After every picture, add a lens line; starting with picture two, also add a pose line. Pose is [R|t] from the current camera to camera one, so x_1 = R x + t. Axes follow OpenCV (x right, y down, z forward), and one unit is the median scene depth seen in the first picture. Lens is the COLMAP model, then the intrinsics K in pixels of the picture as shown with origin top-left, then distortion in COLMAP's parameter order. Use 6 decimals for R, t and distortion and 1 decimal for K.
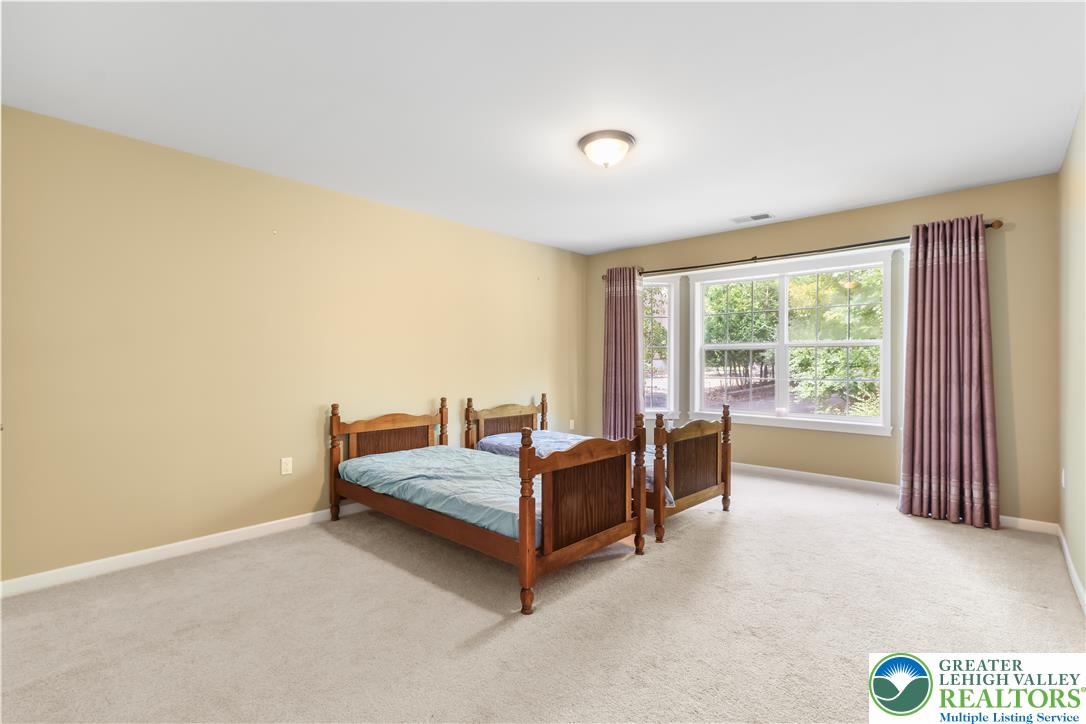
lens RADIAL K [[551.1, 0, 543.0], [0, 551.1, 362.0], [0, 0, 1]] dist [-0.000630, -0.000034]
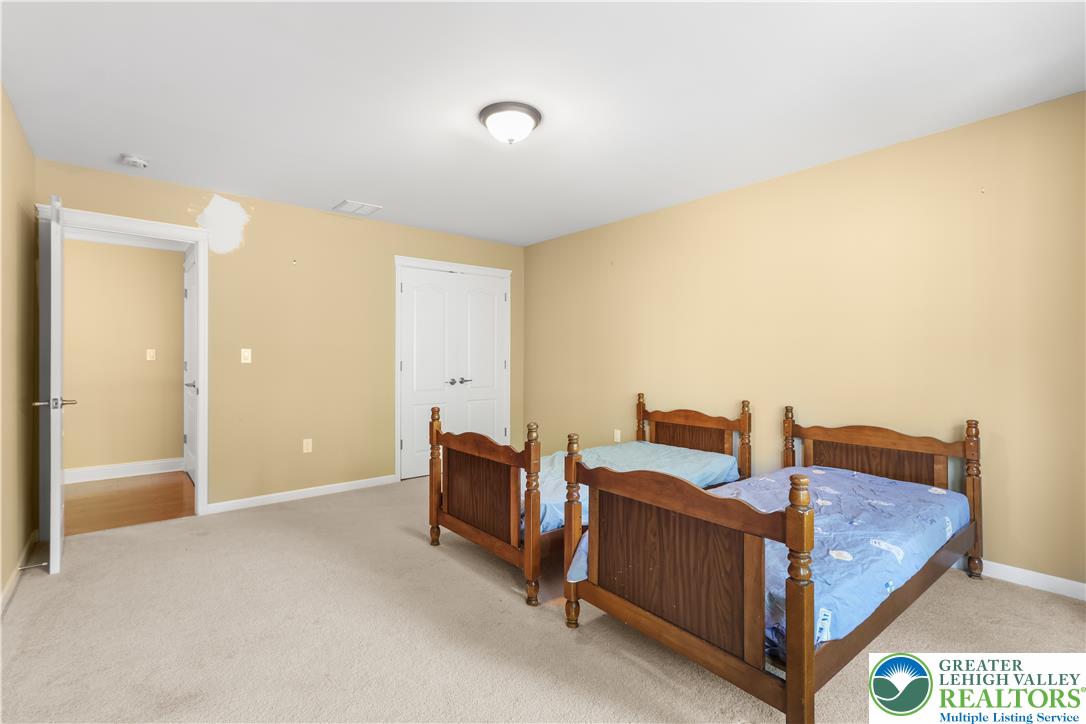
lens RADIAL K [[513.6, 0, 542.7], [0, 513.6, 356.5], [0, 0, 1]] dist [0.001346, 0.000083]
pose [[-0.085018, -0.001135, -0.996379, 0.740045], [-0.012752, 0.999919, -0.000051, -0.001087], [0.996298, 0.012701, -0.085026, 0.874282]]
